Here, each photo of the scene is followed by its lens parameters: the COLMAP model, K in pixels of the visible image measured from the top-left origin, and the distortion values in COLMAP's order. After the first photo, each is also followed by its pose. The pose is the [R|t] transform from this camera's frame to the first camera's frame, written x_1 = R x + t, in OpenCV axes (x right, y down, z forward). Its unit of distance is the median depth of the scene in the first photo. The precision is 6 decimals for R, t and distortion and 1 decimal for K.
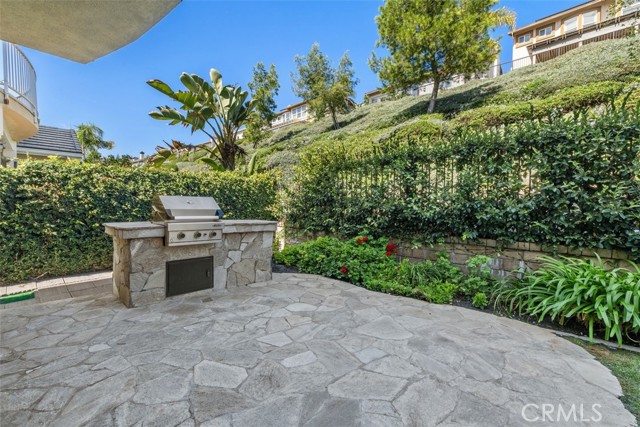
lens RADIAL K [[279.4, 0, 320.1], [0, 279.4, 210.0], [0, 0, 1]] dist [-0.000008, 0.000098]
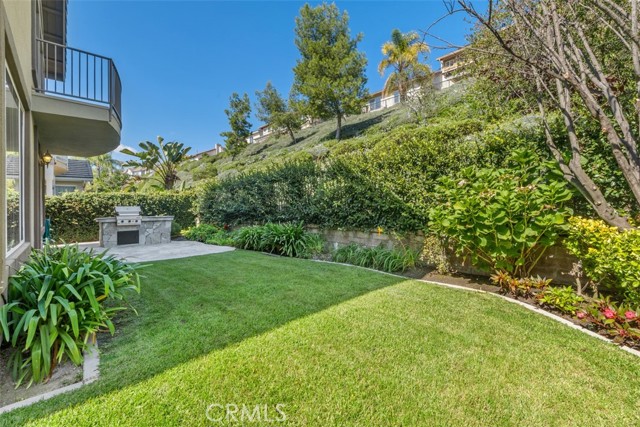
lens RADIAL K [[286.3, 0, 318.2], [0, 286.3, 202.5], [0, 0, 1]] dist [0.013704, -0.000010]
pose [[0.997433, -0.026836, -0.066392, 1.351289], [0.025127, 0.999334, -0.026444, 0.025639], [0.067057, 0.024707, 0.997443, -1.410086]]
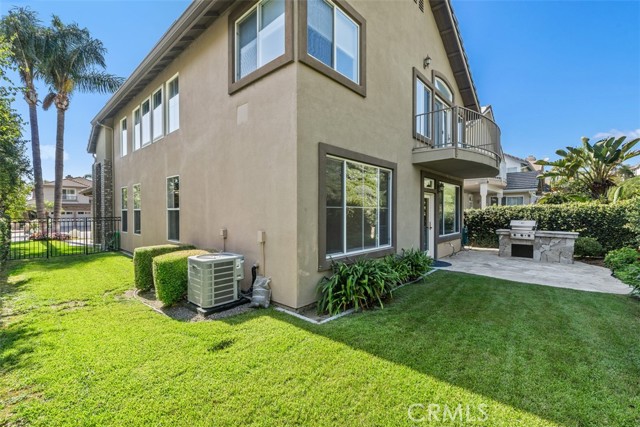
lens RADIAL K [[279.4, 0, 320.1], [0, 279.4, 210.0], [0, 0, 1]] dist [-0.000008, 0.000098]
pose [[0.038297, -0.016193, -0.999135, 1.932869], [-0.014391, 0.999756, -0.016754, -0.070598], [0.999163, 0.015020, 0.038054, -0.918014]]
